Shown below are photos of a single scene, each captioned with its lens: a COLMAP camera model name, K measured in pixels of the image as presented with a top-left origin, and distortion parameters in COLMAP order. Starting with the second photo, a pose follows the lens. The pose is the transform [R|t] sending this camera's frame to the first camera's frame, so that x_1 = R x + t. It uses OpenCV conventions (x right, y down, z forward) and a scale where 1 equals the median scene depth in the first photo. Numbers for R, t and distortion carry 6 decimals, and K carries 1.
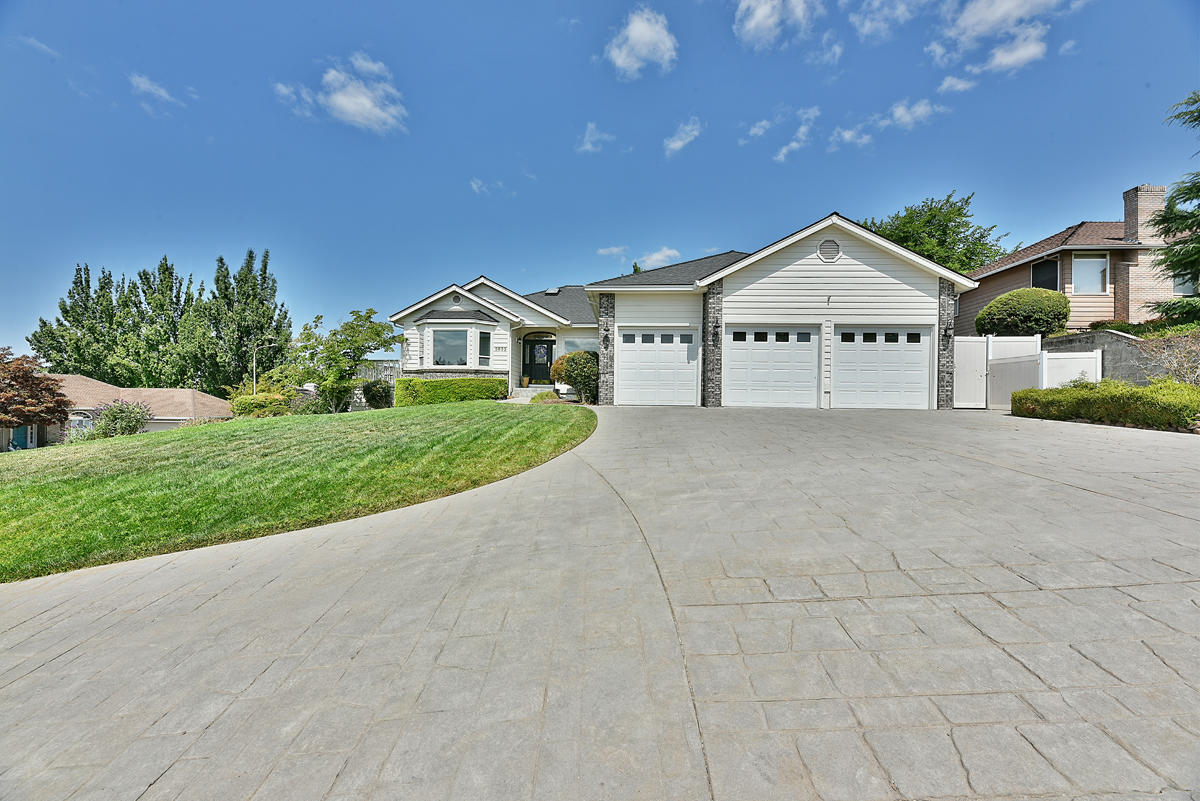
lens RADIAL K [[483.5, 0, 598.9], [0, 483.5, 401.9], [0, 0, 1]] dist [-0.001590, -0.000539]
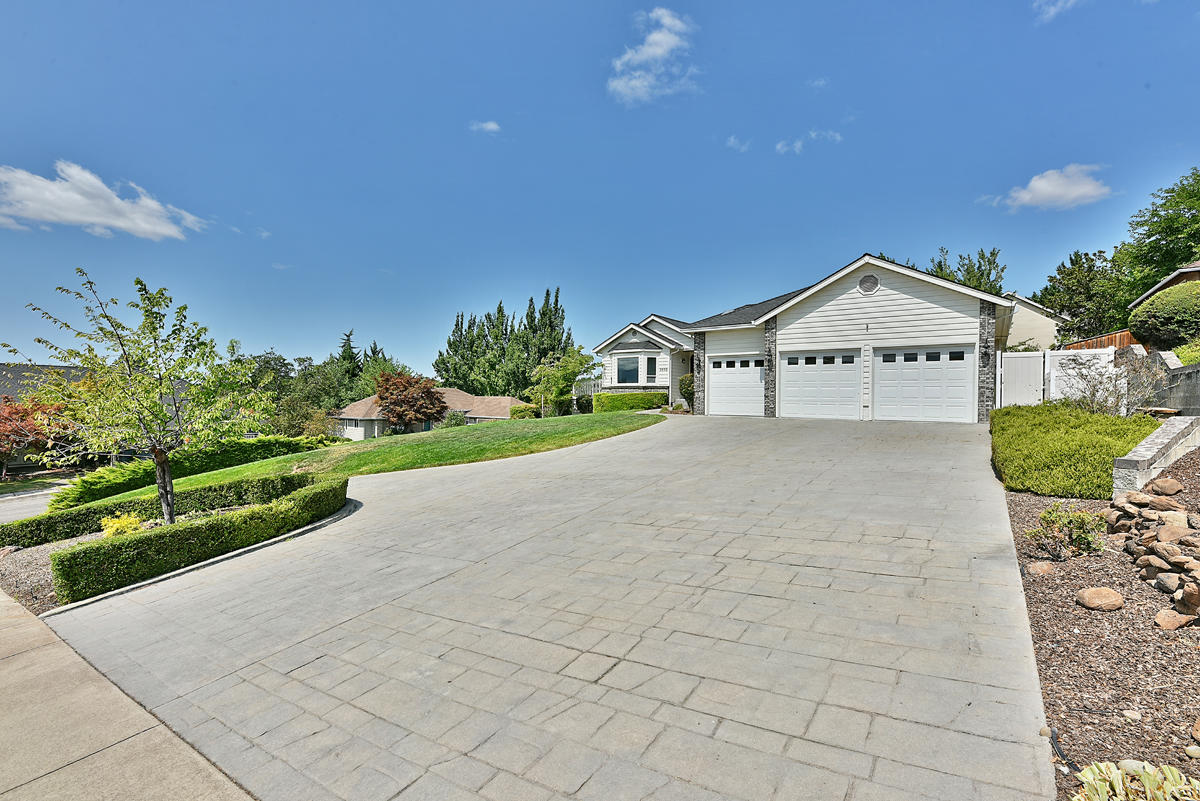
lens RADIAL K [[529.7, 0, 600.0], [0, 529.7, 400.5], [0, 0, 1]] dist [0.000414, 0.000025]
pose [[0.836637, -0.003137, -0.547749, 0.441617], [0.001403, 0.999993, -0.003583, -0.021286], [0.547756, 0.002229, 0.836635, -0.292306]]
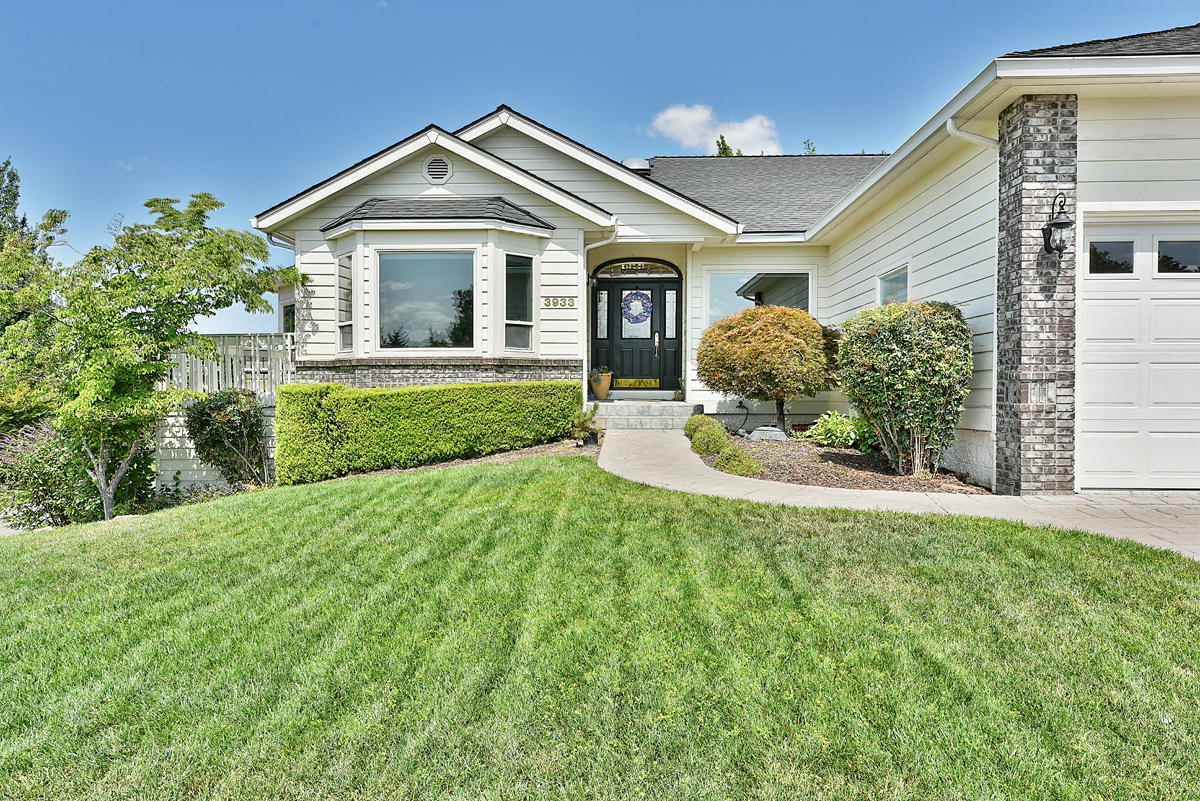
lens RADIAL K [[777.3, 0, 595.7], [0, 777.3, 404.8], [0, 0, 1]] dist [0.003127, 0.002172]
pose [[0.999762, -0.011351, 0.018631, -0.190896], [0.011029, 0.999790, 0.017283, -0.041289], [-0.018824, -0.017074, 0.999677, 0.408420]]
